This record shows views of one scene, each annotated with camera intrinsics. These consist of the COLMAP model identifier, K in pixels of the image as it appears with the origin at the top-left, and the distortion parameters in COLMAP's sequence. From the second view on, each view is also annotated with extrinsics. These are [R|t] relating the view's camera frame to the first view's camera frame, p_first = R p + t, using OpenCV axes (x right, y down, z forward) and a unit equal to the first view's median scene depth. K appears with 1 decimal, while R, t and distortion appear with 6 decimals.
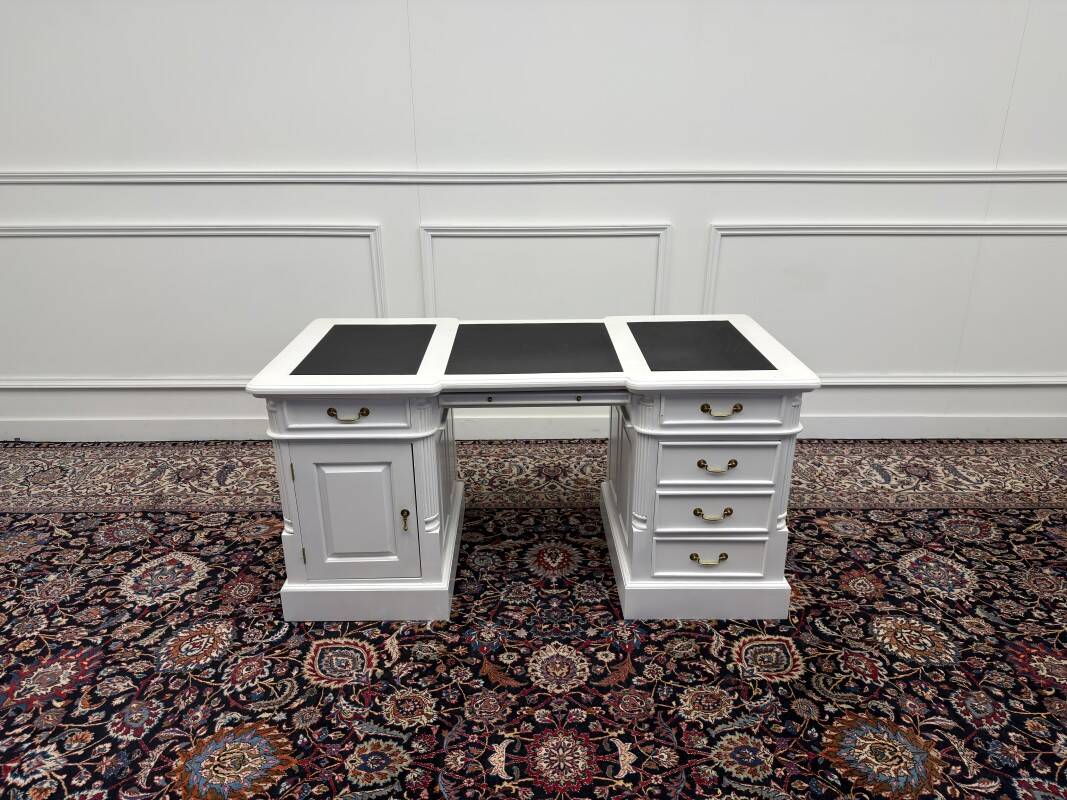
lens RADIAL K [[742.4, 0, 533.5], [0, 742.4, 400.0], [0, 0, 1]] dist [0.107058, -0.189124]
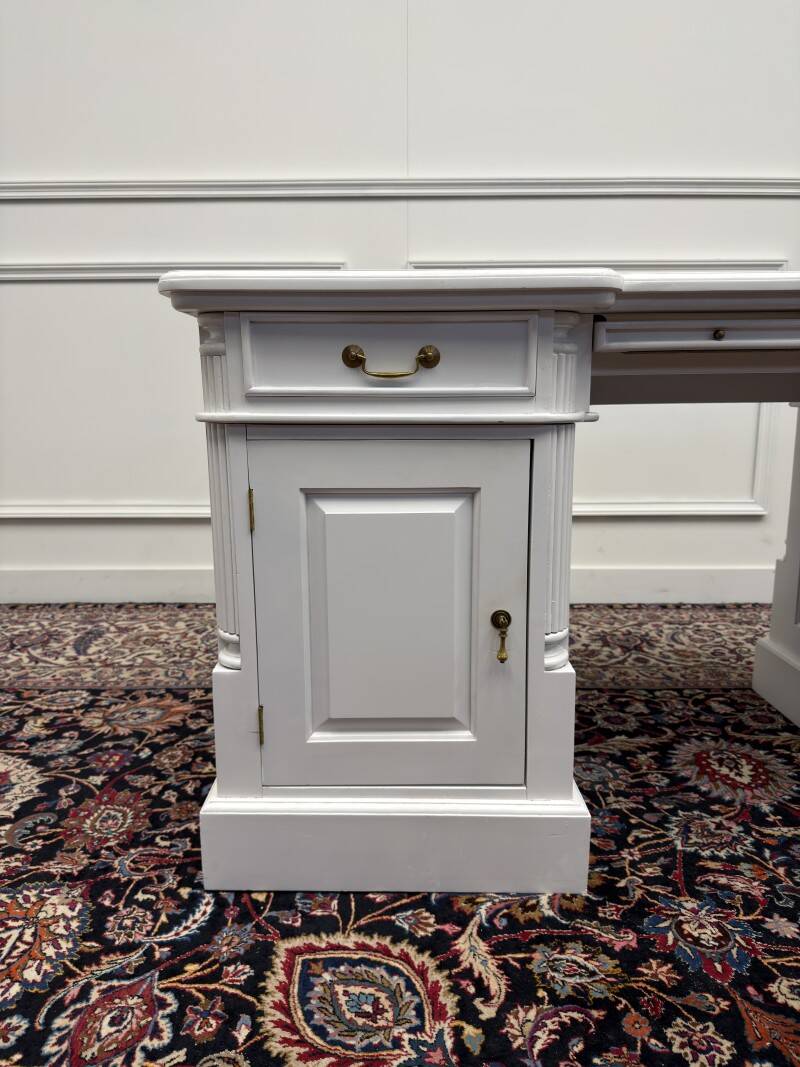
lens RADIAL K [[757.7, 0, 397.7], [0, 757.7, 535.9], [0, 0, 1]] dist [0.024111, -0.034976]
pose [[0.999942, 0.002898, -0.010379, -0.221611], [-0.004666, 0.984624, -0.174626, 0.174897], [0.009713, 0.174664, 0.984580, 0.552784]]
